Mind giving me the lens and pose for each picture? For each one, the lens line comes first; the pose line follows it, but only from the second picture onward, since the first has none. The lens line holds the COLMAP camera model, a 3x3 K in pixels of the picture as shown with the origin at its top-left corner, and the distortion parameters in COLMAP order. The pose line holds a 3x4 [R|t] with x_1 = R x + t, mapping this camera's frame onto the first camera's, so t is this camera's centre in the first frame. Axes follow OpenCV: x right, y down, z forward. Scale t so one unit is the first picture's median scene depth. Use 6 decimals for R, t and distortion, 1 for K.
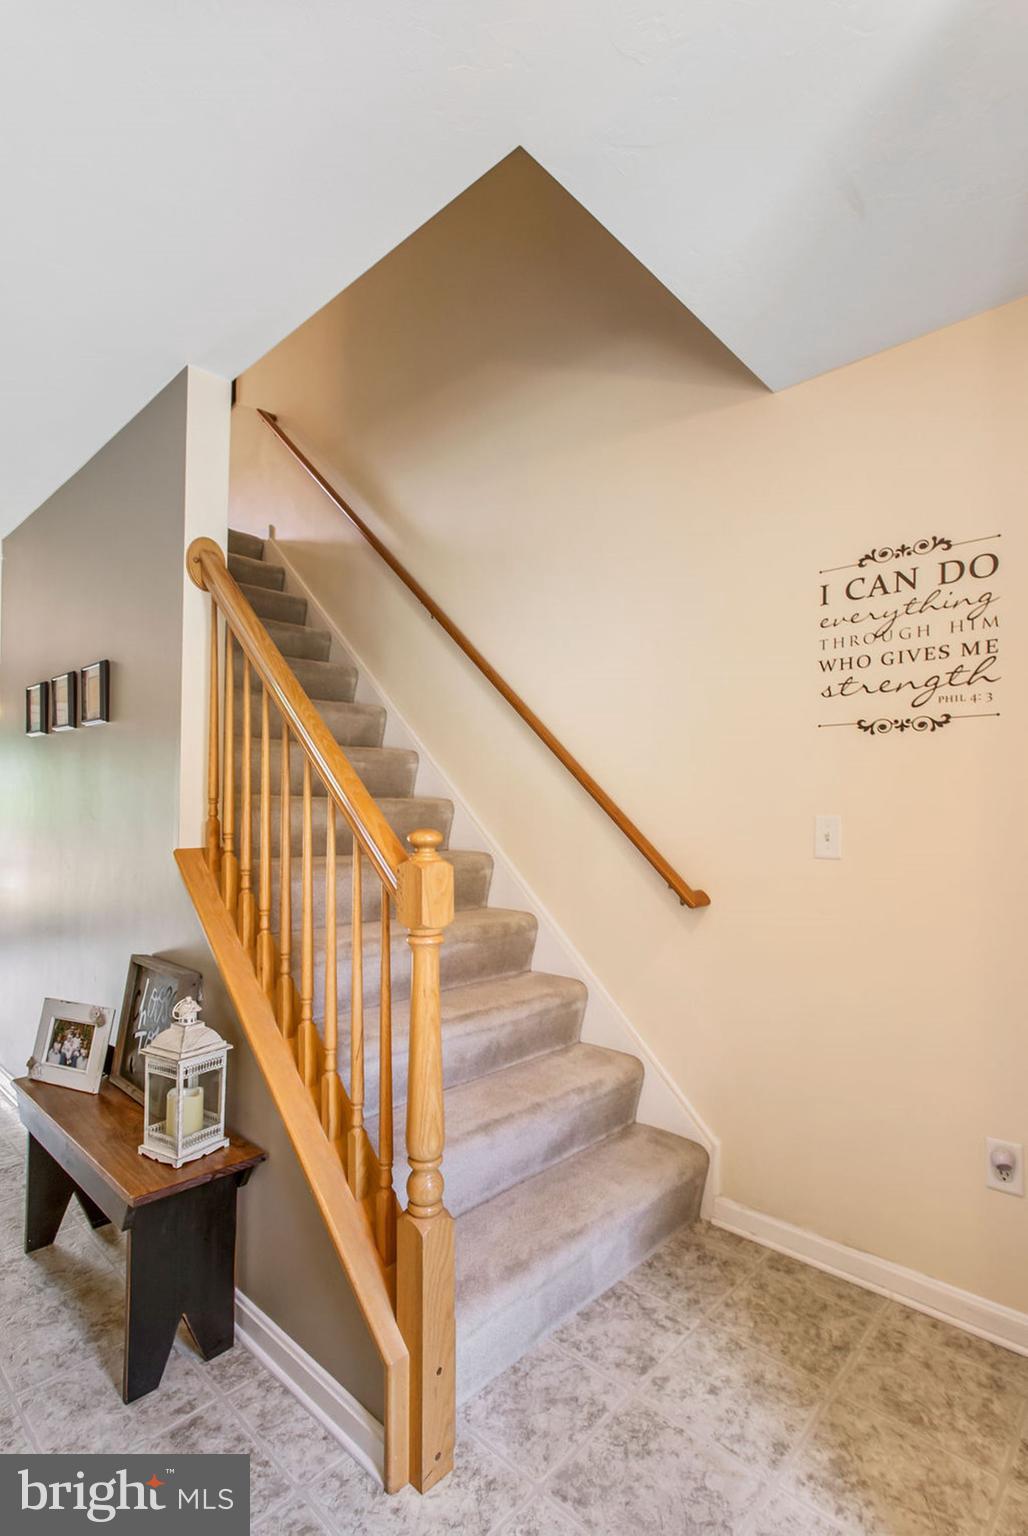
lens RADIAL K [[733.1, 0, 517.1], [0, 733.1, 801.1], [0, 0, 1]] dist [-0.000835, -0.000215]
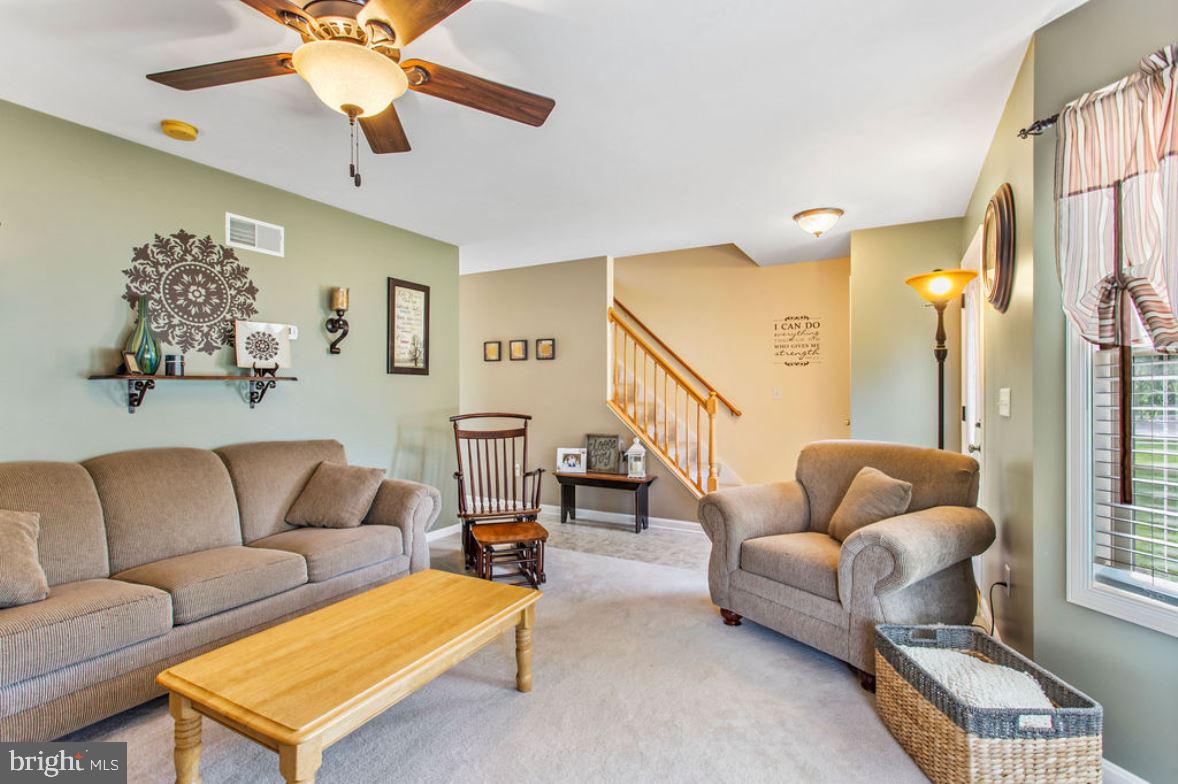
lens RADIAL K [[552.9, 0, 584.0], [0, 552.9, 385.7], [0, 0, 1]] dist [-0.006538, 0.000266]
pose [[0.971833, -0.010977, 0.235413, -1.185668], [0.009450, 0.999926, 0.007616, -0.021761], [-0.235479, -0.005177, 0.971866, -1.479625]]
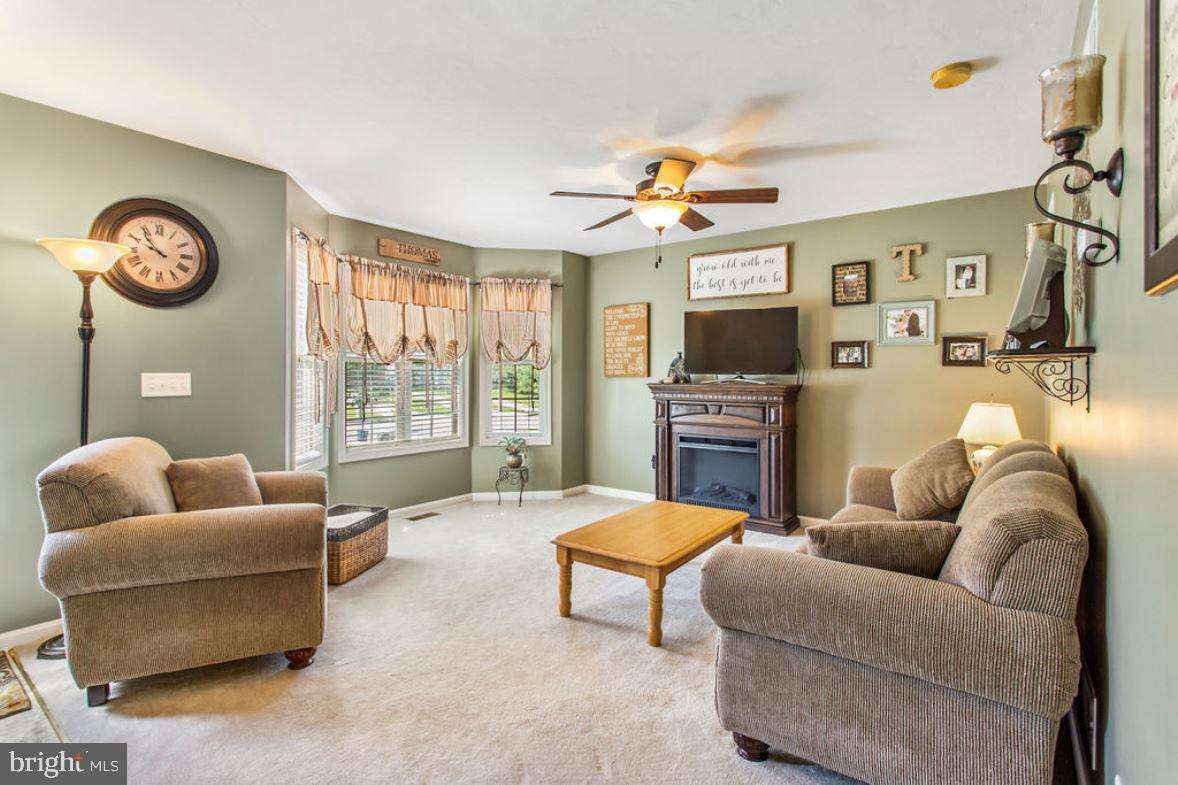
lens RADIAL K [[562.2, 0, 585.7], [0, 562.2, 372.3], [0, 0, 1]] dist [-0.000835, -0.000215]
pose [[-0.995011, -0.012416, -0.098990, -0.943371], [-0.011159, 0.999850, -0.013242, 0.007743], [0.099140, -0.012071, -0.995000, 1.086337]]
